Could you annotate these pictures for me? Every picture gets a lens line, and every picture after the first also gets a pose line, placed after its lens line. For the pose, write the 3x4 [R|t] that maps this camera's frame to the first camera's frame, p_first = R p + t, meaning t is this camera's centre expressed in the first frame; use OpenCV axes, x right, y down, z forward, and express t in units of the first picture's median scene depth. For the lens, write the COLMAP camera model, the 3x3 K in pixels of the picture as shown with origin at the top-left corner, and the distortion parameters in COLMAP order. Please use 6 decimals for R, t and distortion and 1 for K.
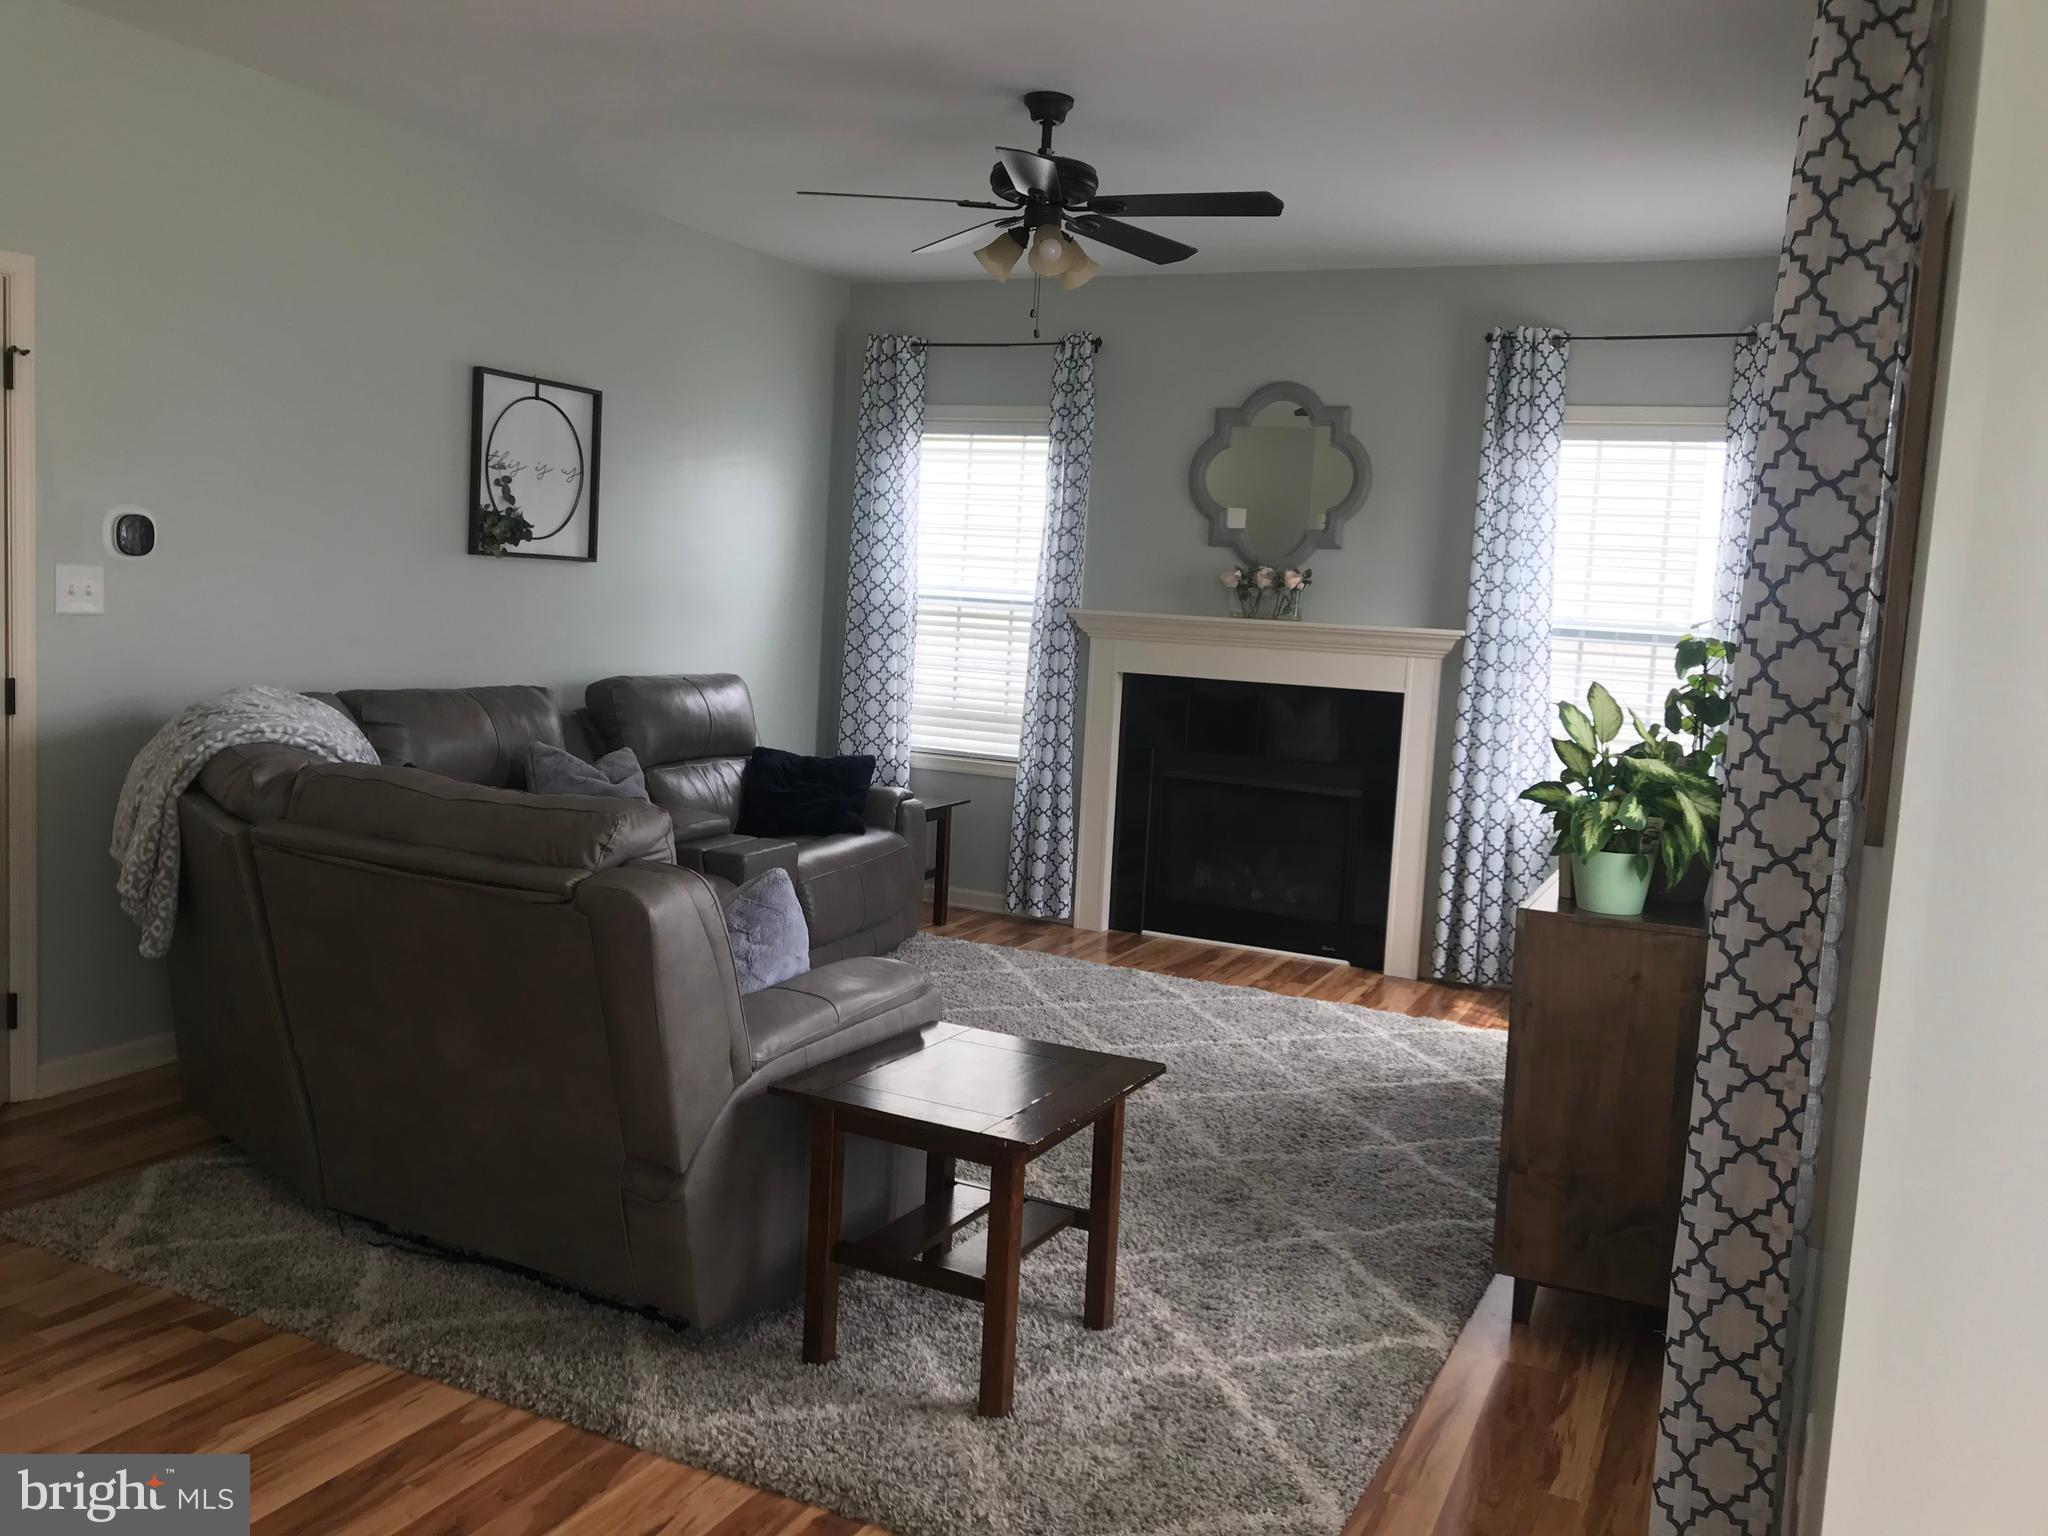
lens RADIAL K [[1692.6, 0, 1025.7], [0, 1692.6, 768.8], [0, 0, 1]] dist [-0.045480, 0.041651]
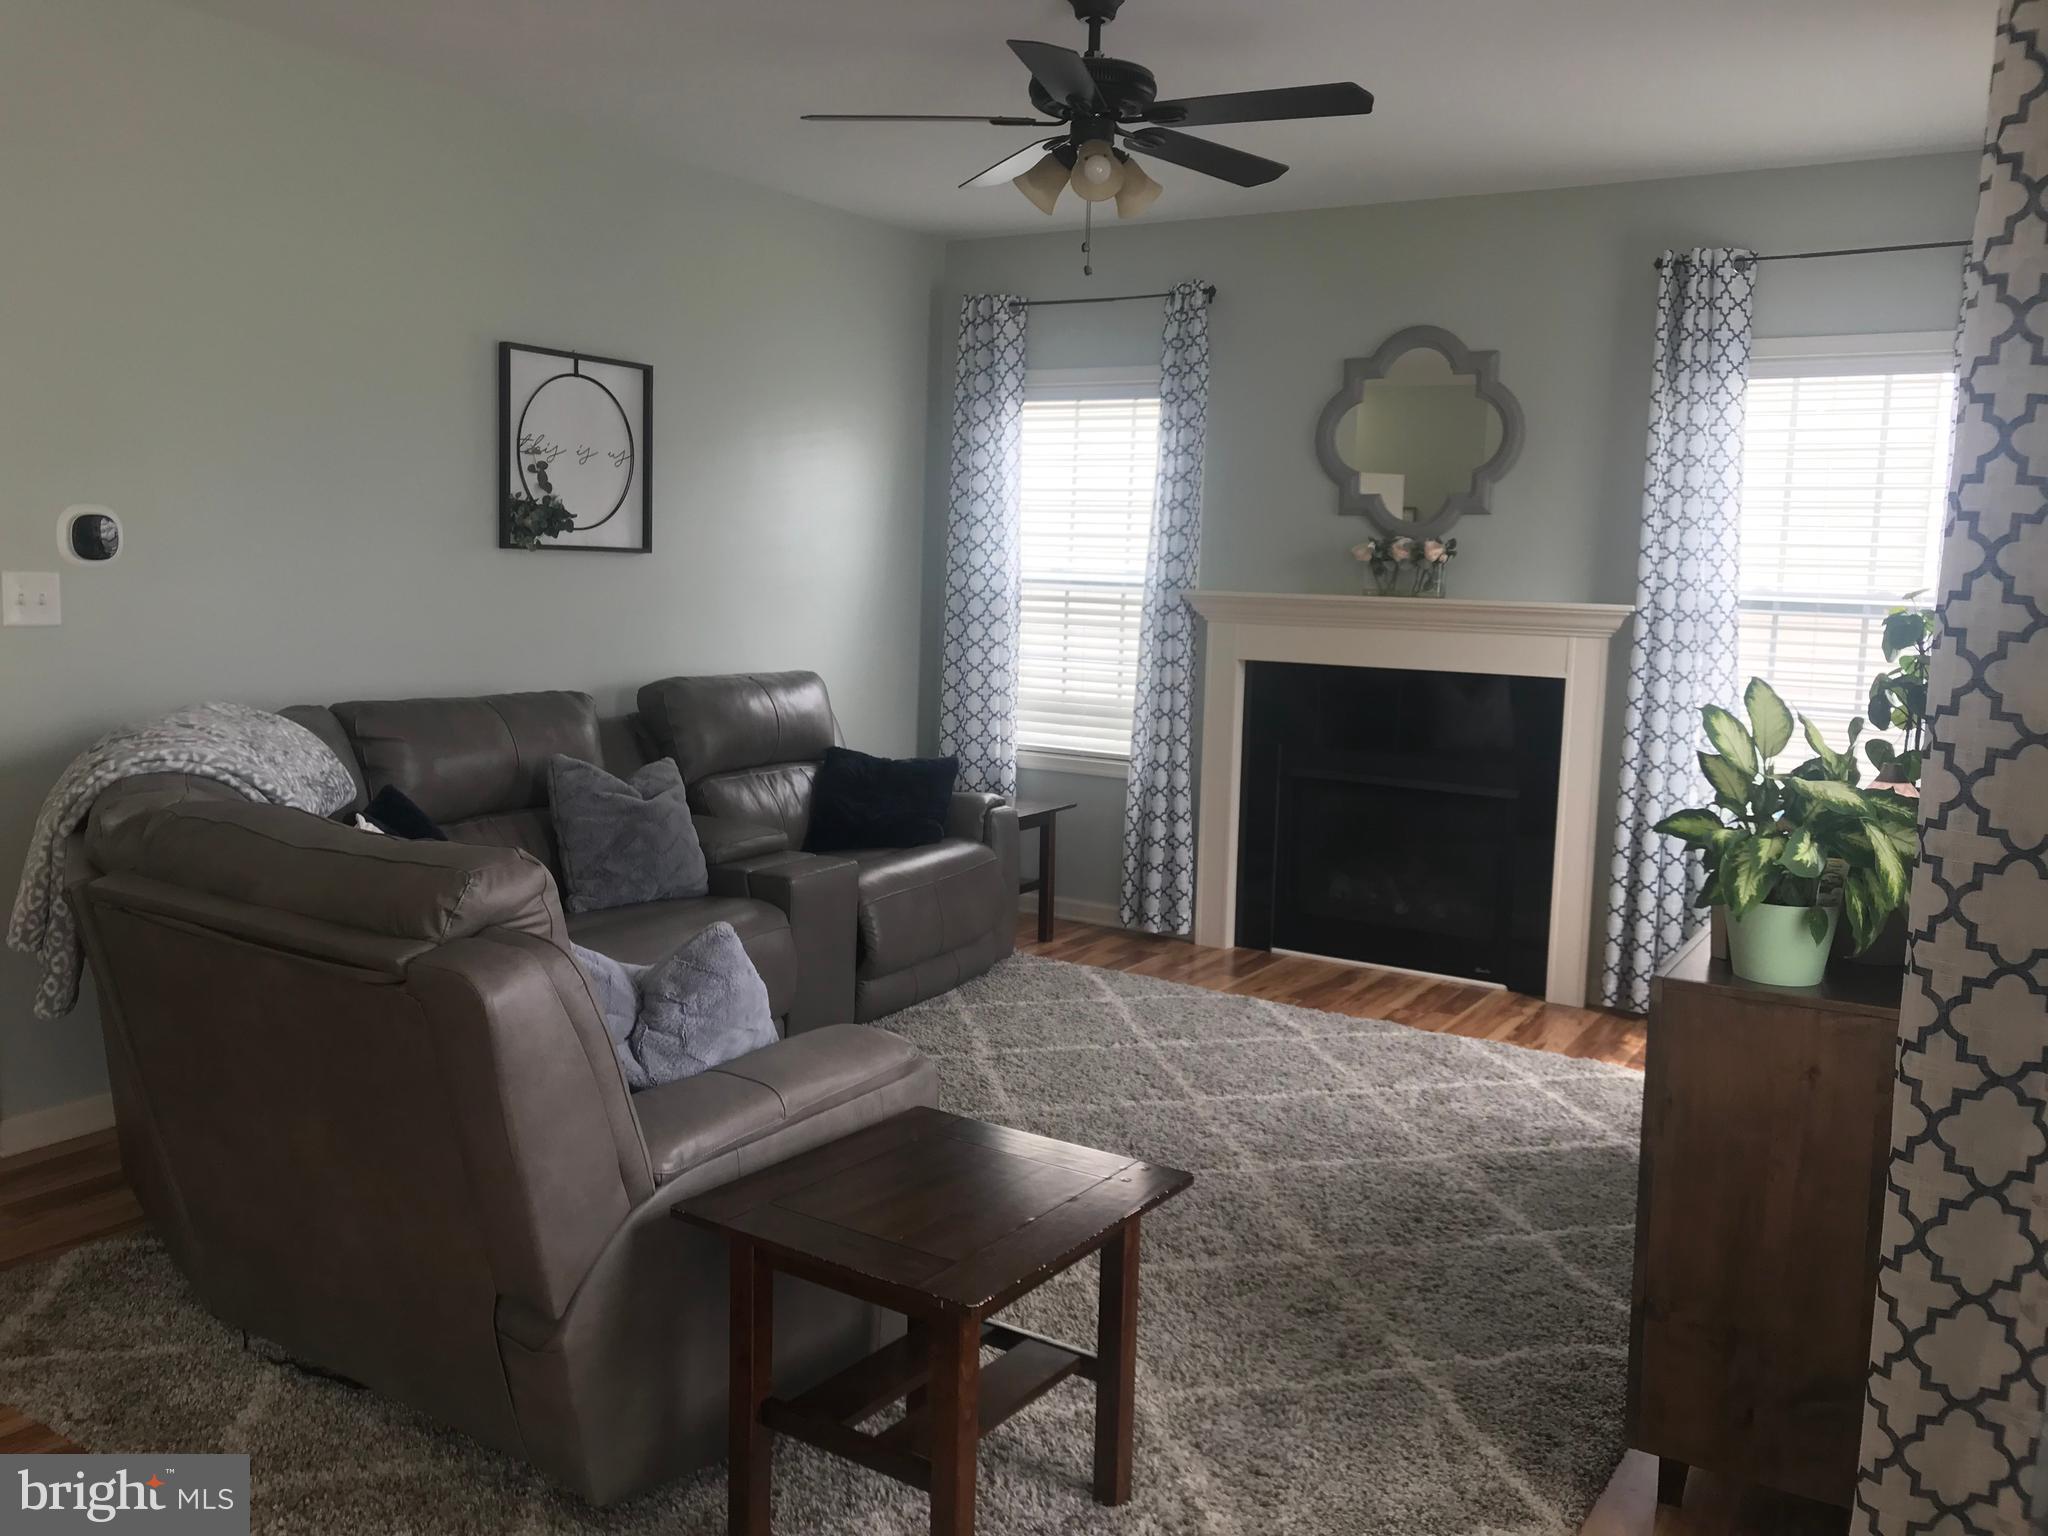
lens RADIAL K [[1692.6, 0, 1026.3], [0, 1692.6, 761.1], [0, 0, 1]] dist [-0.045480, 0.041651]
pose [[0.992971, -0.012673, -0.117681, 0.064317], [0.013529, 0.999888, 0.006471, -0.014939], [0.117586, -0.008018, 0.993030, 0.134417]]
